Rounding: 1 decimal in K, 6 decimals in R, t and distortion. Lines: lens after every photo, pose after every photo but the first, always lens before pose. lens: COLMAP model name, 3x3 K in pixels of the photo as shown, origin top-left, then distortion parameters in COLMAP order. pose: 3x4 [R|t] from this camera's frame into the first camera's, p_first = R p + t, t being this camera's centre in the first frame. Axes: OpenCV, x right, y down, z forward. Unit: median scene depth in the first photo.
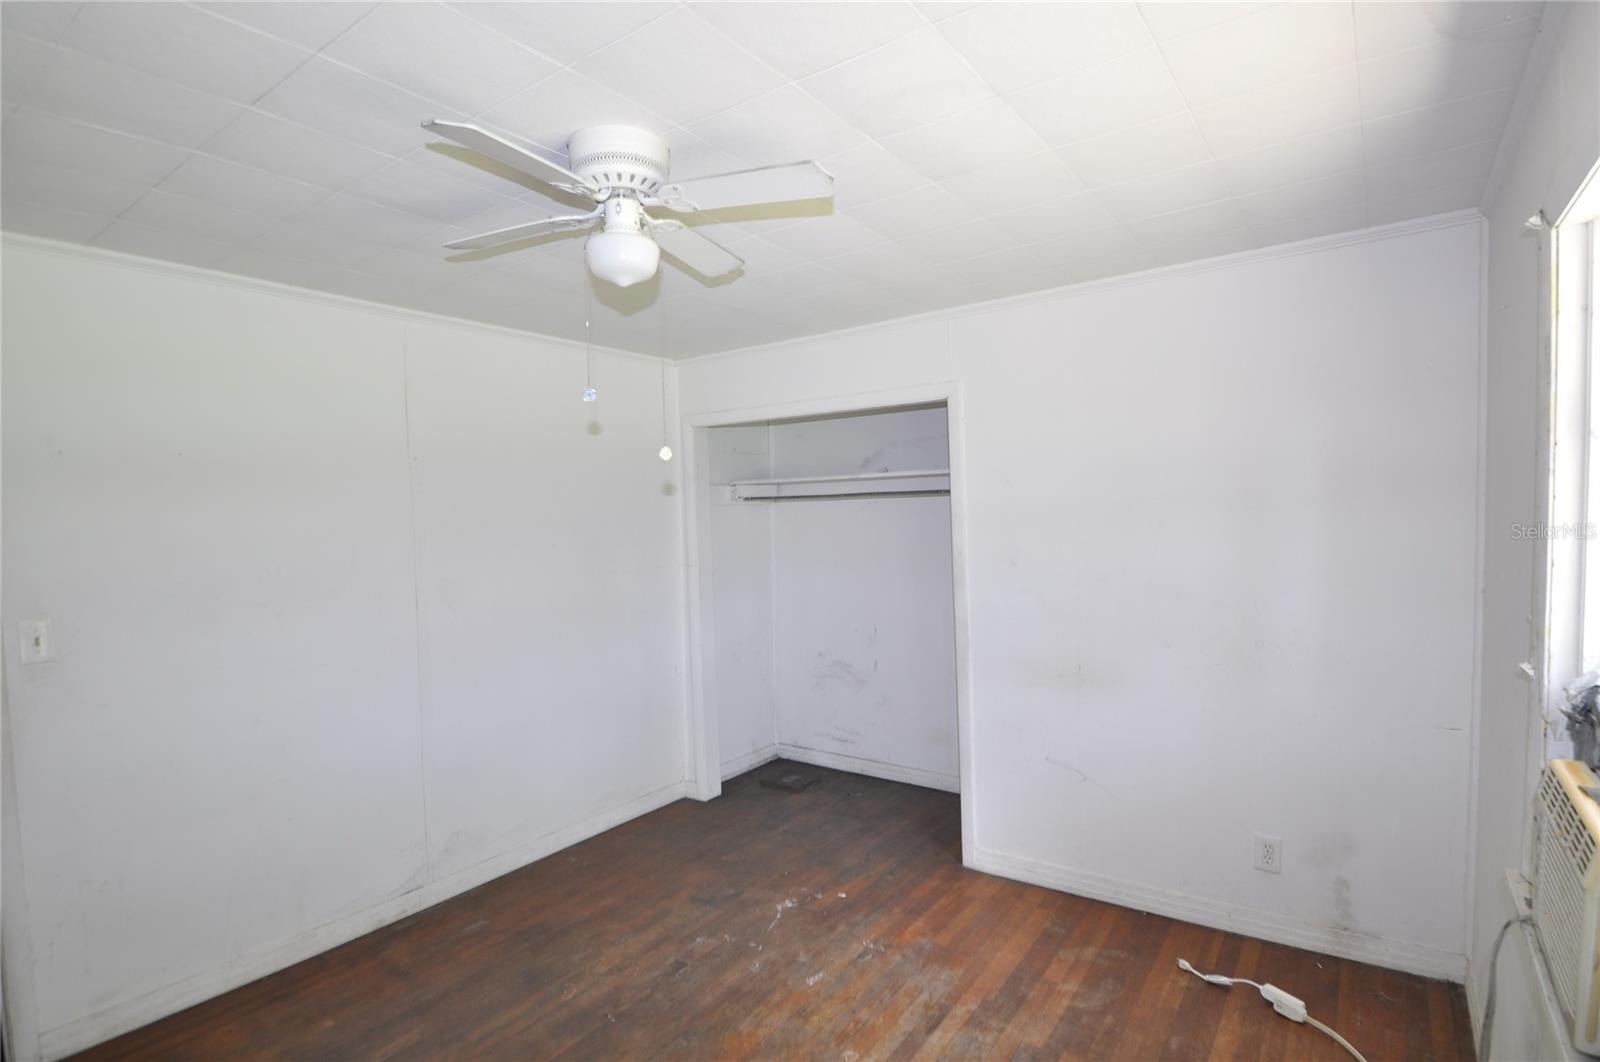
lens RADIAL K [[792.9, 0, 832.1], [0, 792.9, 532.5], [0, 0, 1]] dist [-0.016026, -0.000307]
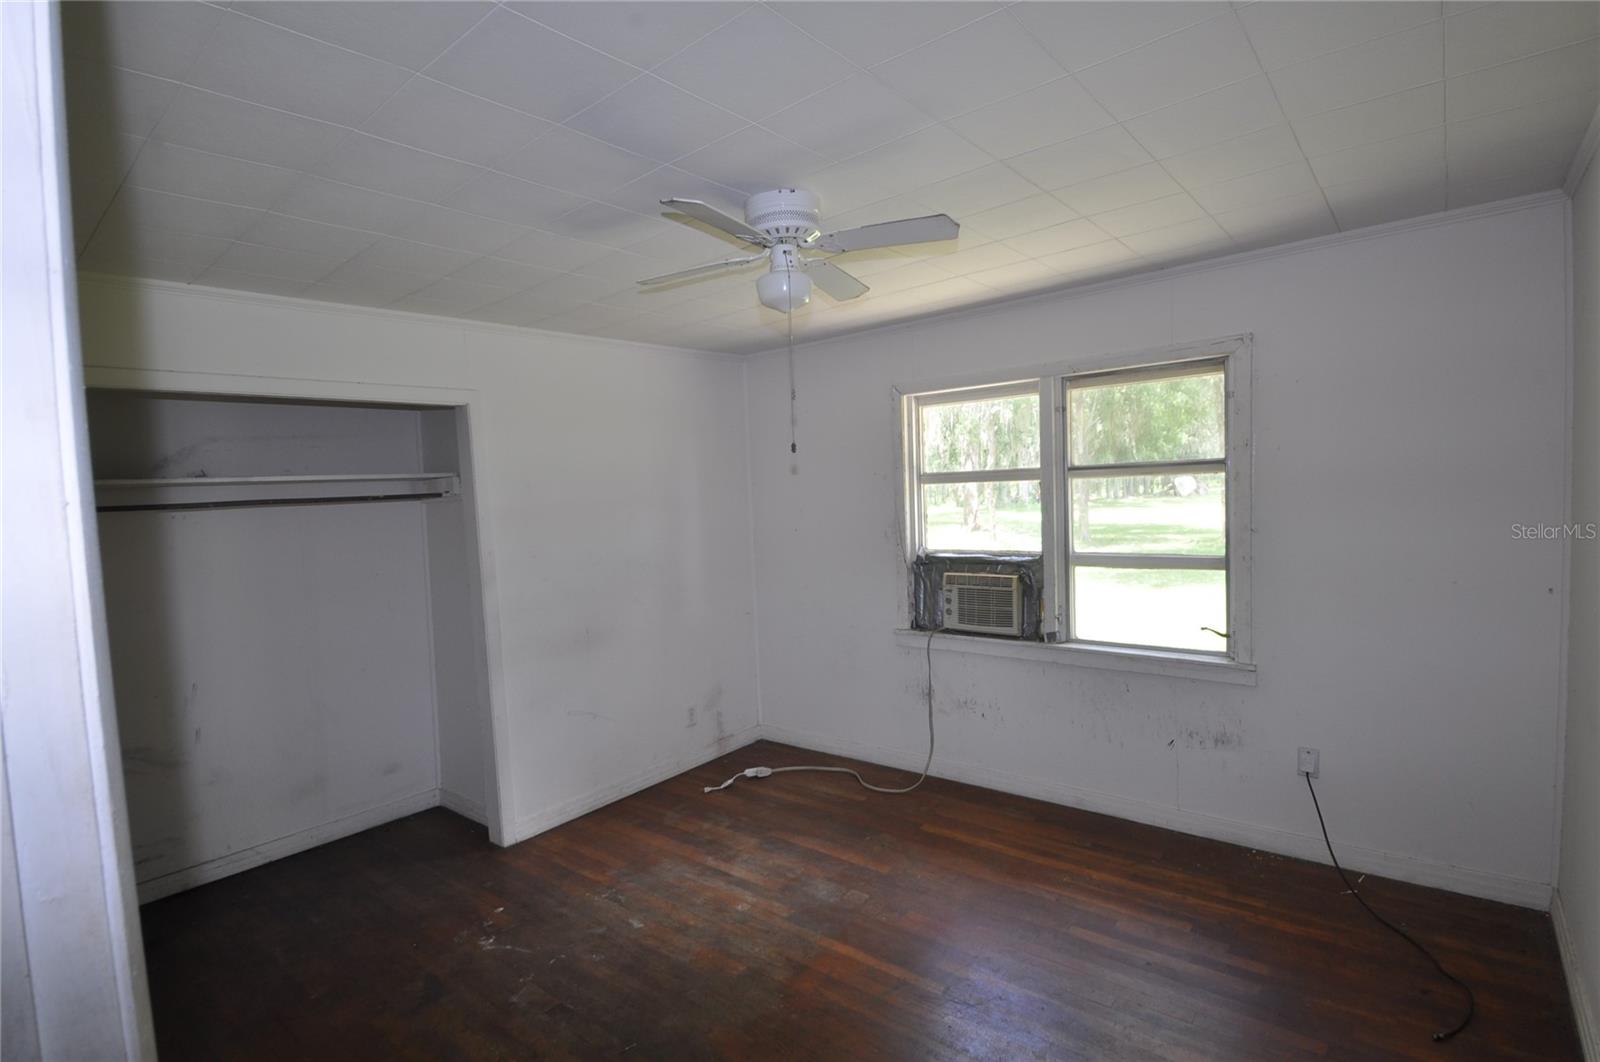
lens RADIAL K [[779.7, 0, 801.1], [0, 779.7, 532.0], [0, 0, 1]] dist [-0.001390, -0.000586]
pose [[0.091753, -0.040765, 0.994947, -1.078685], [0.072901, 0.996755, 0.034116, -0.012238], [-0.993110, 0.069403, 0.094427, 0.618551]]
